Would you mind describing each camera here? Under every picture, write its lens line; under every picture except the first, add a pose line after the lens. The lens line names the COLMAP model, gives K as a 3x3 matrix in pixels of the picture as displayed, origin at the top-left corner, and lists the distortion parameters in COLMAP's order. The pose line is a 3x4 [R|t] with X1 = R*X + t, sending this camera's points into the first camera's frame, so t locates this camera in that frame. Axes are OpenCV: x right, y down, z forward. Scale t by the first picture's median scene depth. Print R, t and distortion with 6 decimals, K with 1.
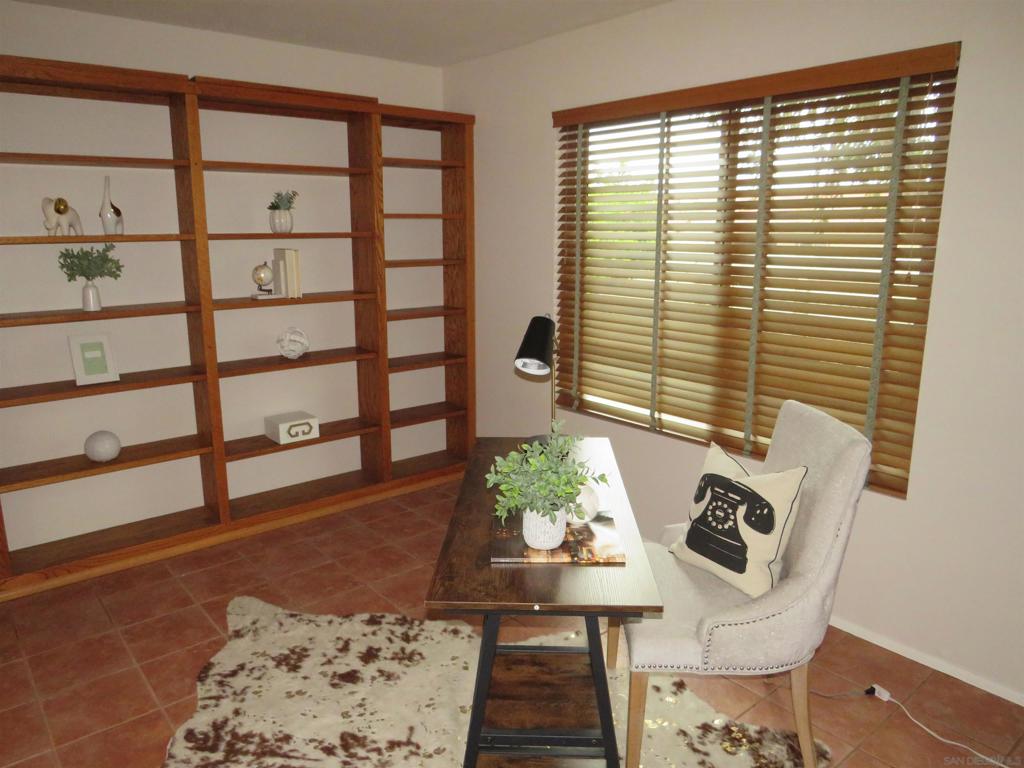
lens RADIAL K [[723.2, 0, 507.6], [0, 723.2, 382.5], [0, 0, 1]] dist [-0.027665, 0.005438]
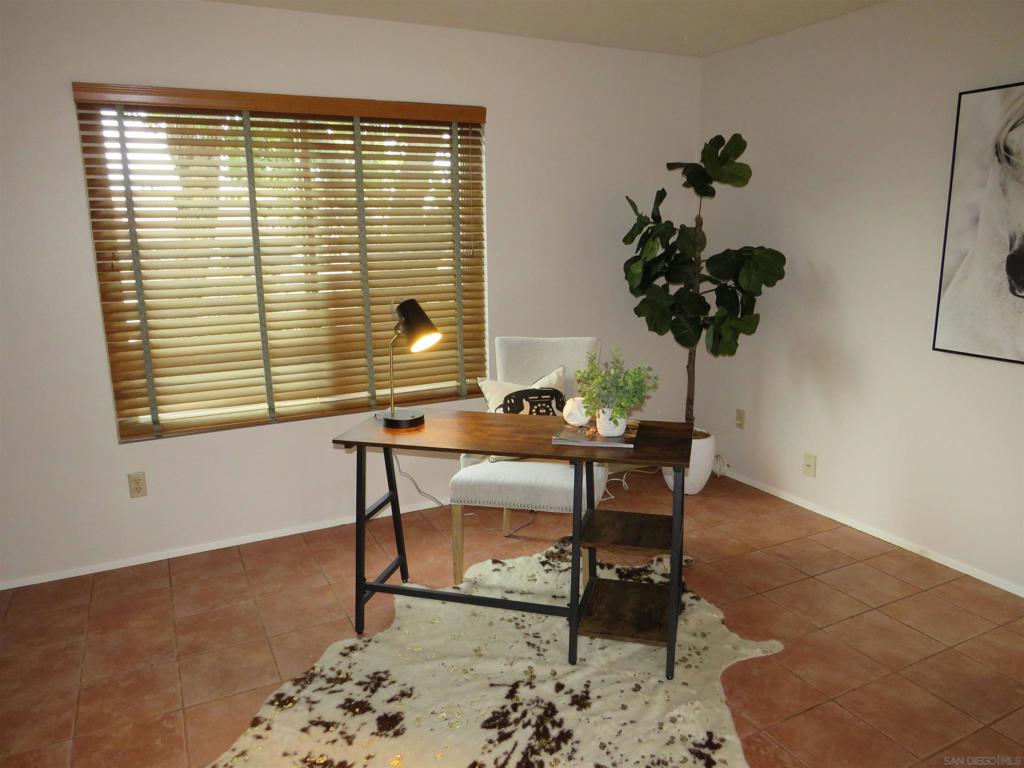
lens RADIAL K [[723.2, 0, 506.9], [0, 723.2, 384.6], [0, 0, 1]] dist [-0.027665, 0.005438]
pose [[0.232517, -0.206280, 0.950466, -0.870371], [0.215368, 0.963909, 0.156511, -0.092712], [-0.948448, 0.168308, 0.268551, 0.508875]]
